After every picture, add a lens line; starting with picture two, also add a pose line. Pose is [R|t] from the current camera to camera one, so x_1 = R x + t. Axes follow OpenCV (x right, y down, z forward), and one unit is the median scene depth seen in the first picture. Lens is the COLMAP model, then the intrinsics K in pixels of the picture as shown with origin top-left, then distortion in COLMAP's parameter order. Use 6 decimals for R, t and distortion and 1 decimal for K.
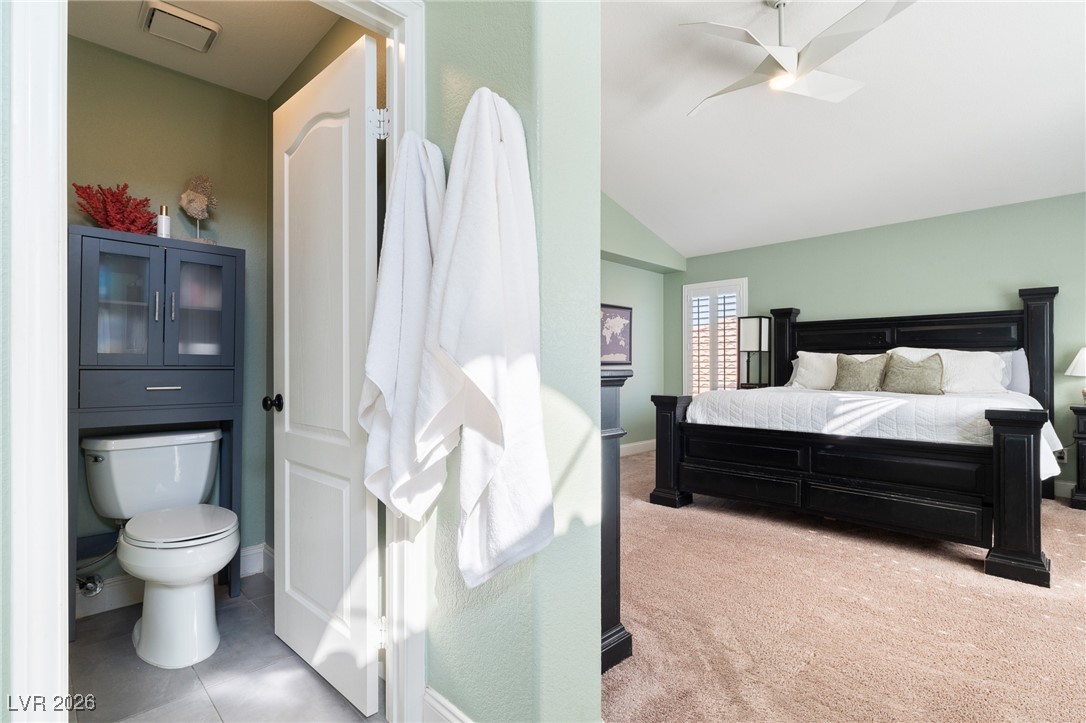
lens RADIAL K [[521.1, 0, 543.0], [0, 521.1, 364.2], [0, 0, 1]] dist [-0.003978, 0.000548]
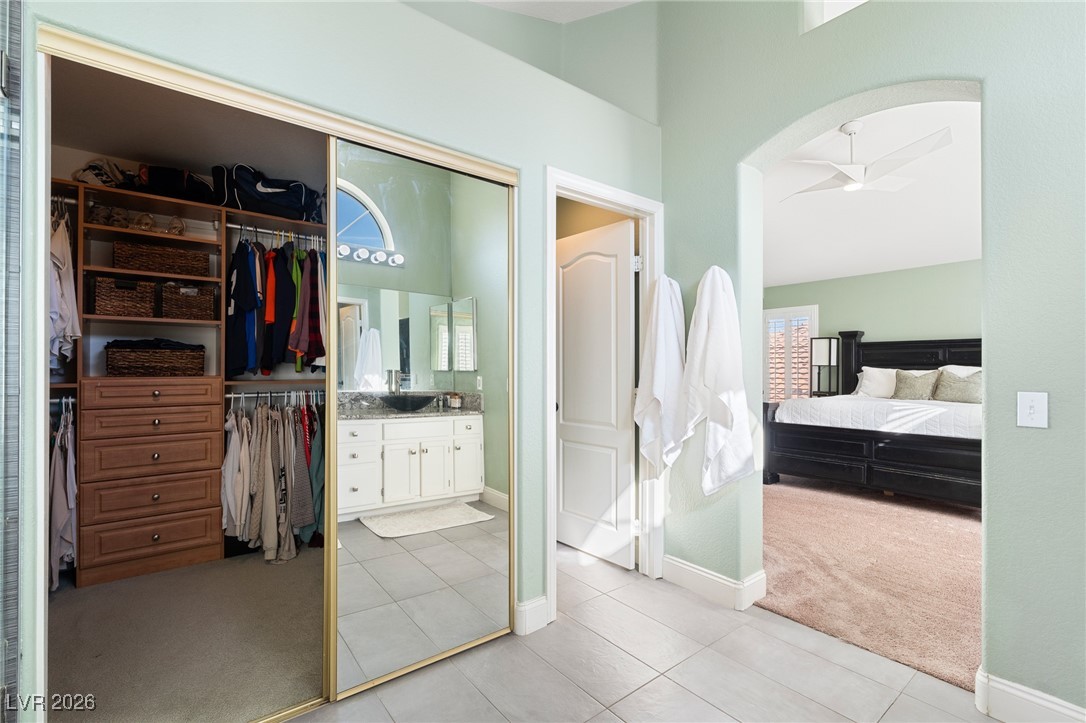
lens RADIAL K [[492.4, 0, 542.1], [0, 492.4, 365.2], [0, 0, 1]] dist [-0.004036, 0.000582]
pose [[0.993131, 0.001723, -0.116994, -0.167979], [-0.001848, 0.999998, -0.000958, -0.031677], [0.116992, 0.001168, 0.993132, -0.322690]]
